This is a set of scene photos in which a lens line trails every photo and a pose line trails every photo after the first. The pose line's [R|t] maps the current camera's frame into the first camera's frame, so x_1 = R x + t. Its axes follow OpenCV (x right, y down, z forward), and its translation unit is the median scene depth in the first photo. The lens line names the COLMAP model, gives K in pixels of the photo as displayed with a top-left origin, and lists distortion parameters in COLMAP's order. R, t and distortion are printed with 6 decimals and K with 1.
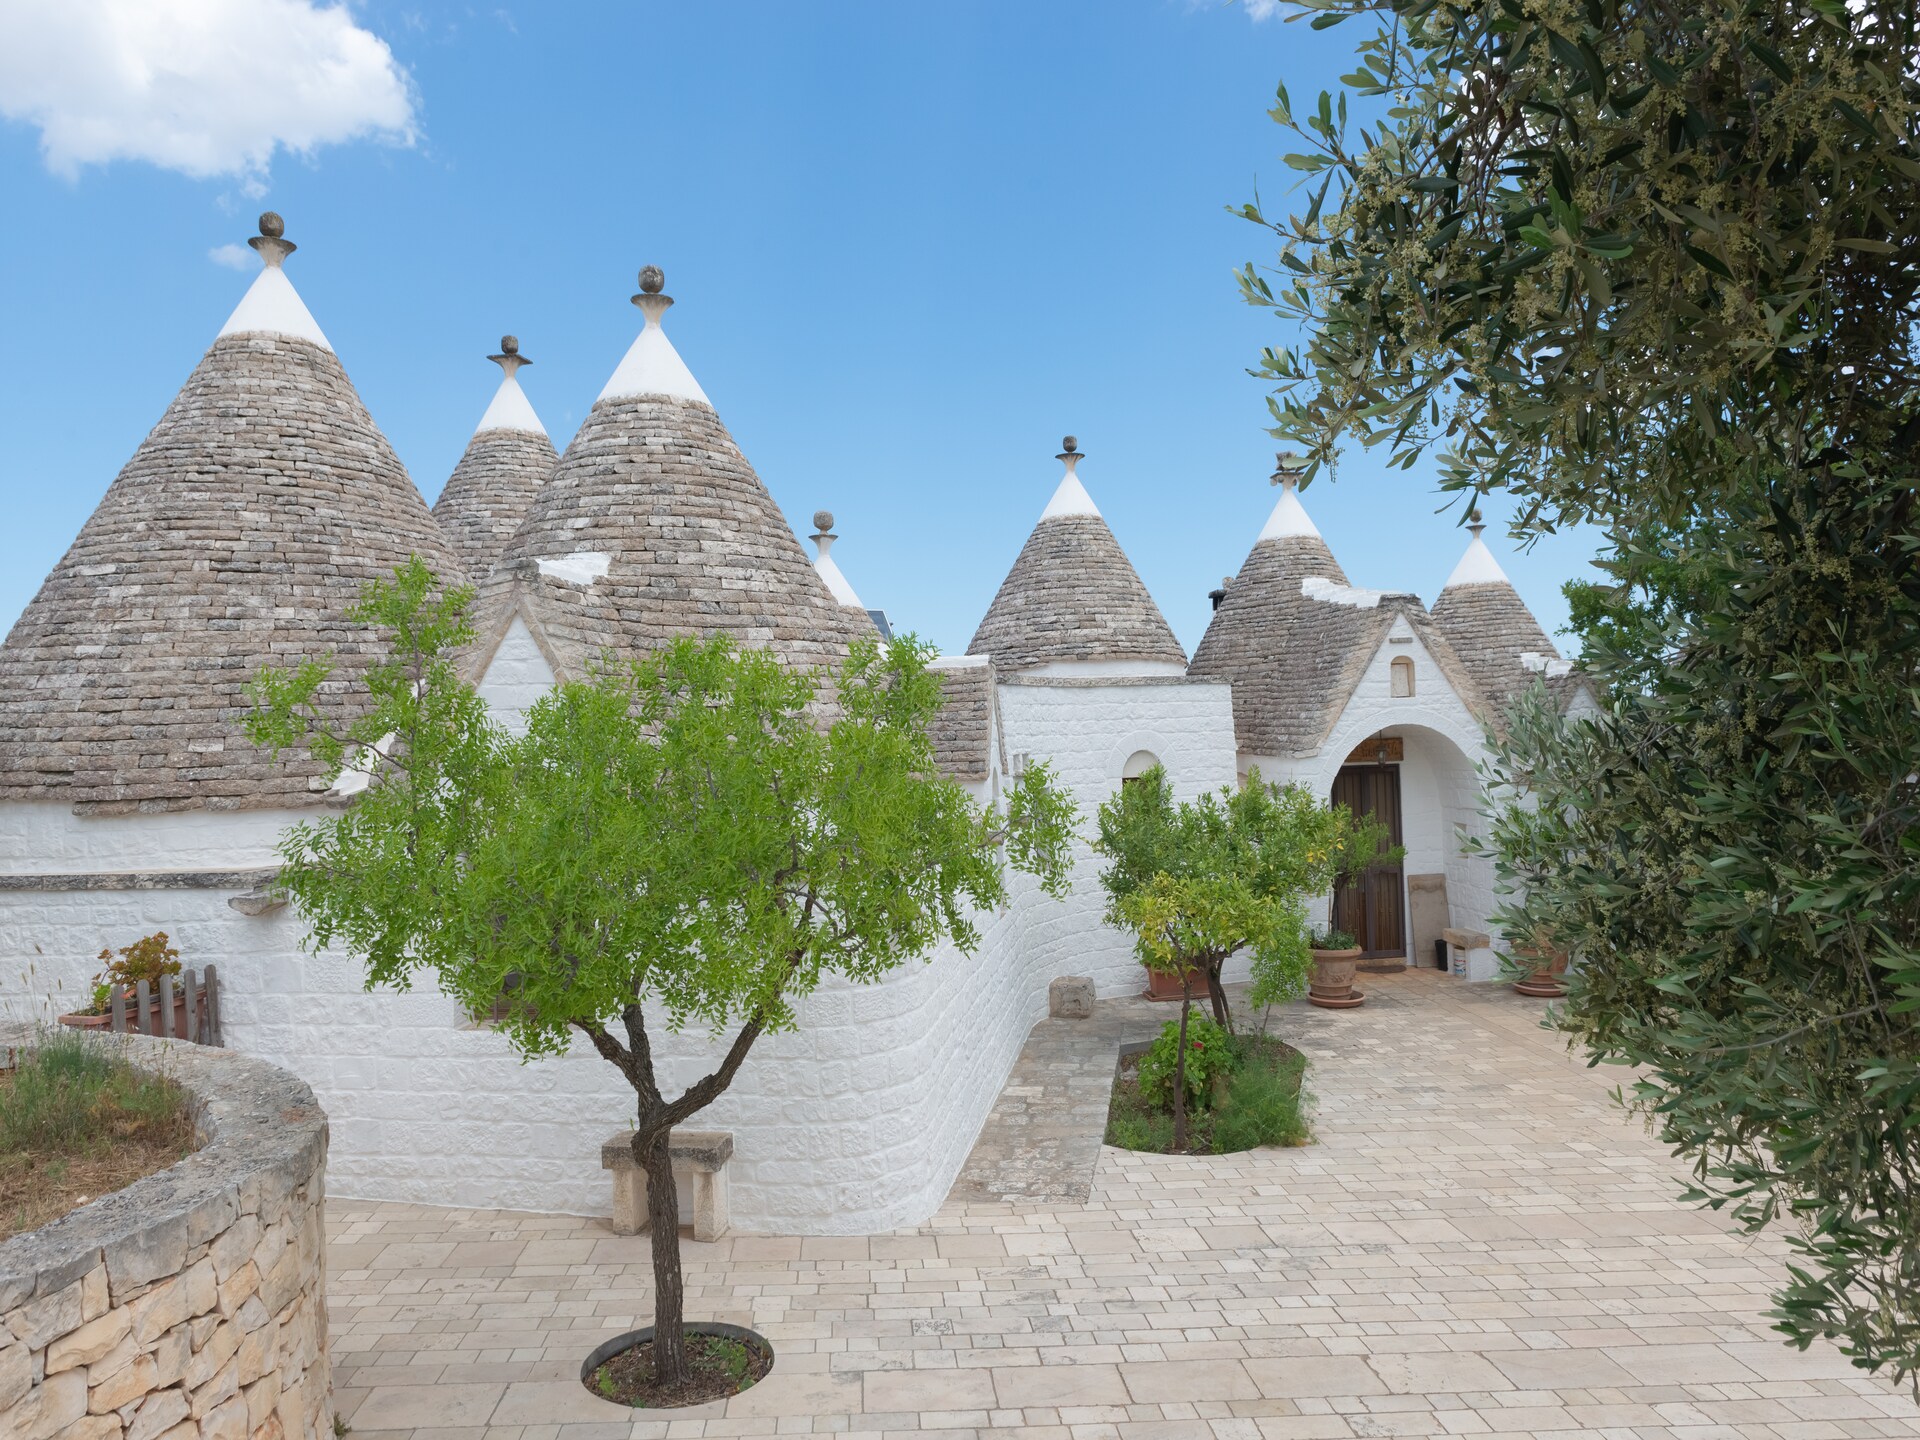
lens RADIAL K [[1295.7, 0, 964.2], [0, 1295.7, 699.5], [0, 0, 1]] dist [0.008858, -0.006970]
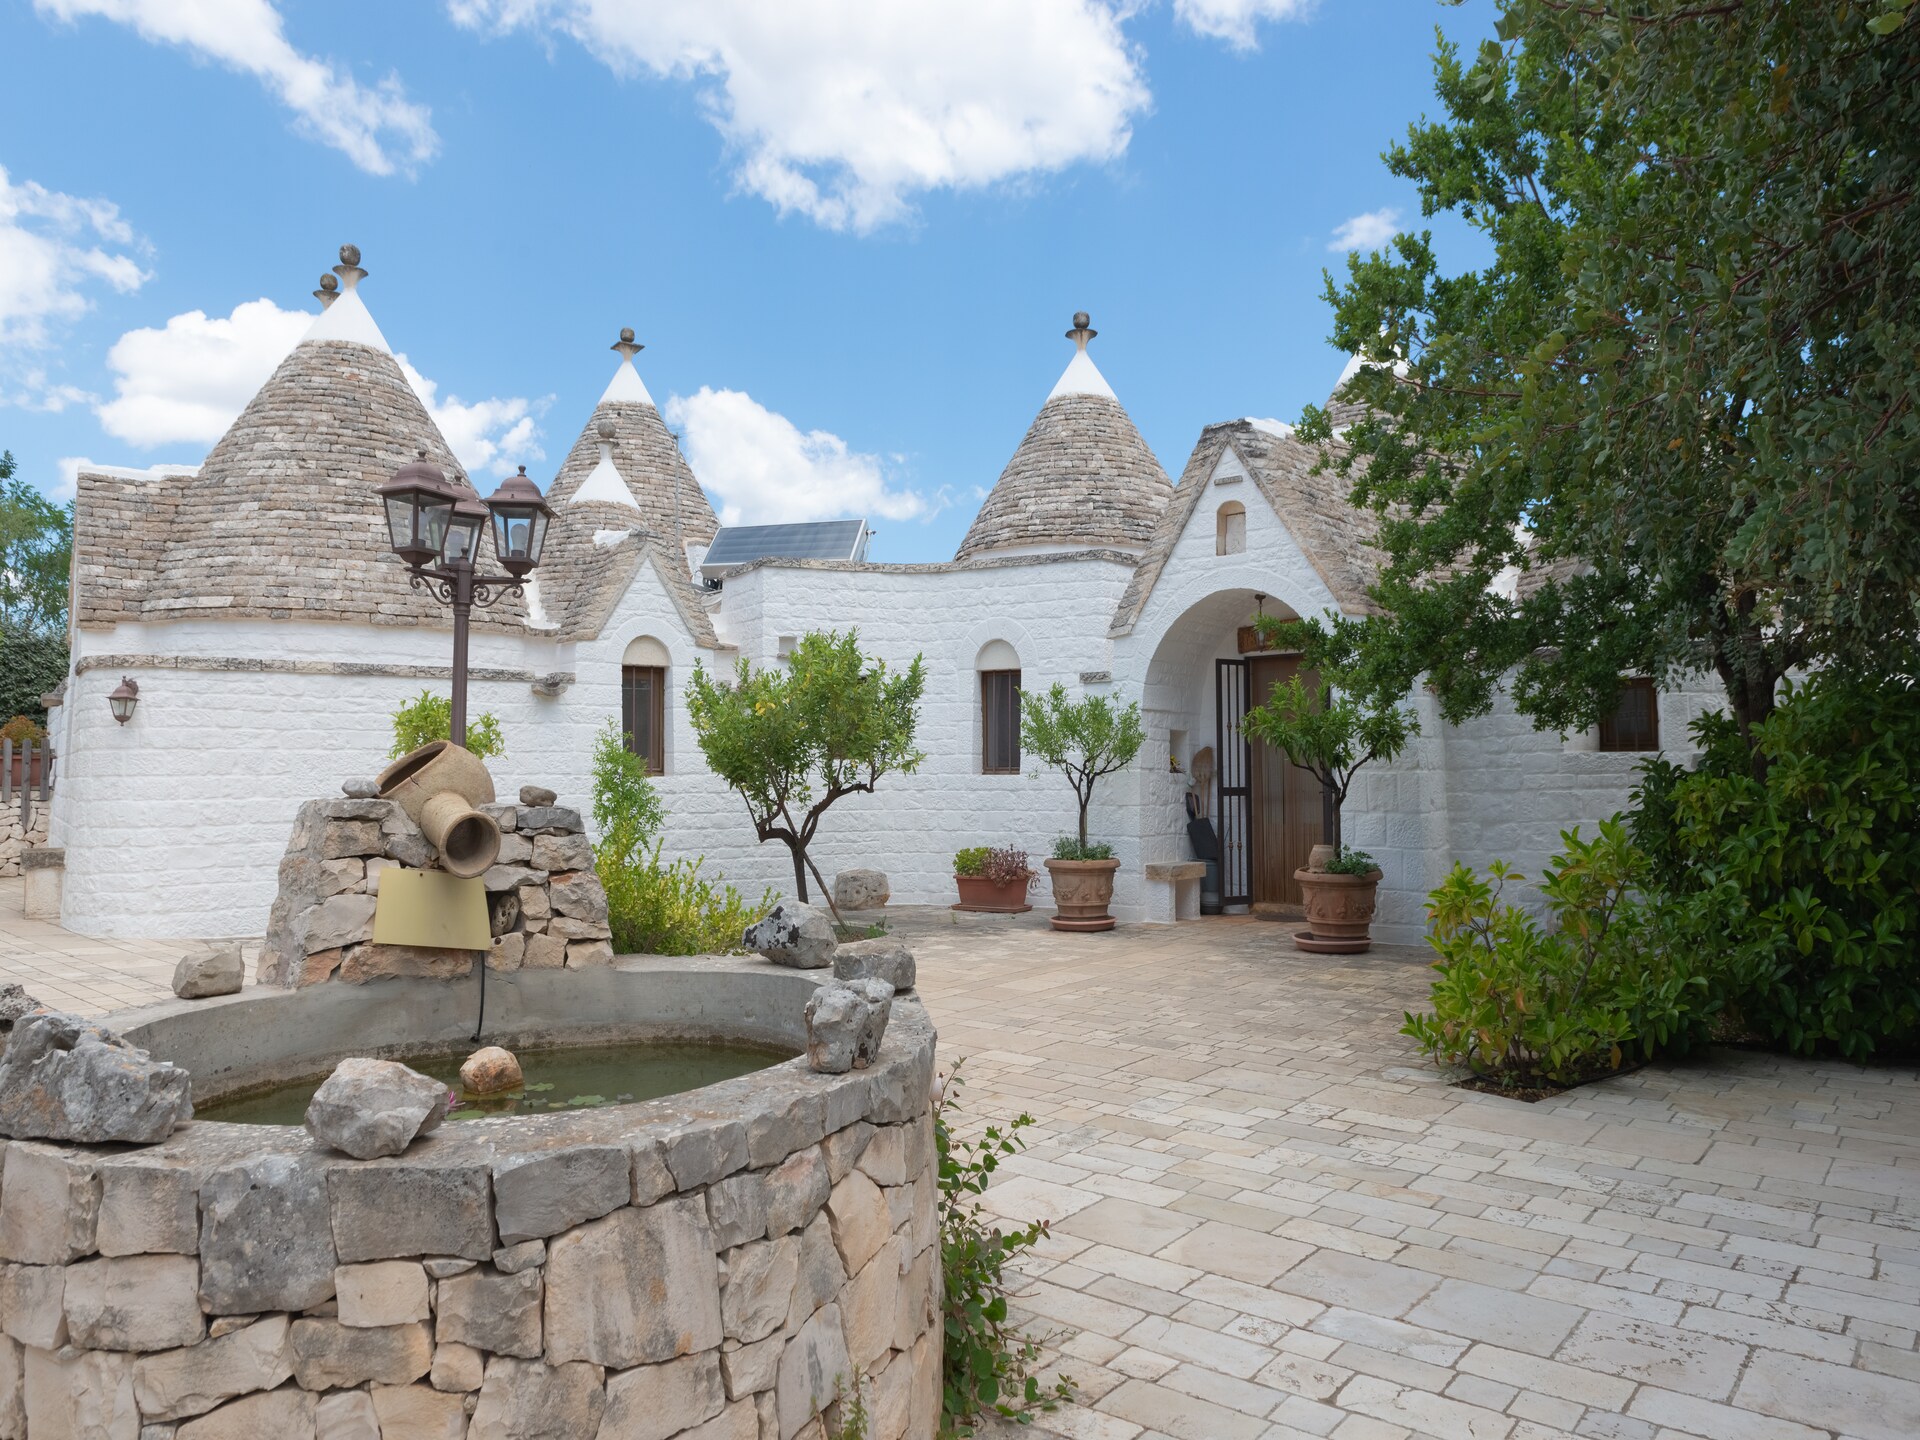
lens RADIAL K [[1295.7, 0, 967.1], [0, 1295.7, 716.5], [0, 0, 1]] dist [0.008858, -0.006970]
pose [[0.720749, -0.001328, -0.693195, 1.092200], [-0.002710, 0.999985, -0.004734, 0.141750], [0.693191, 0.005291, 0.720735, 0.487532]]
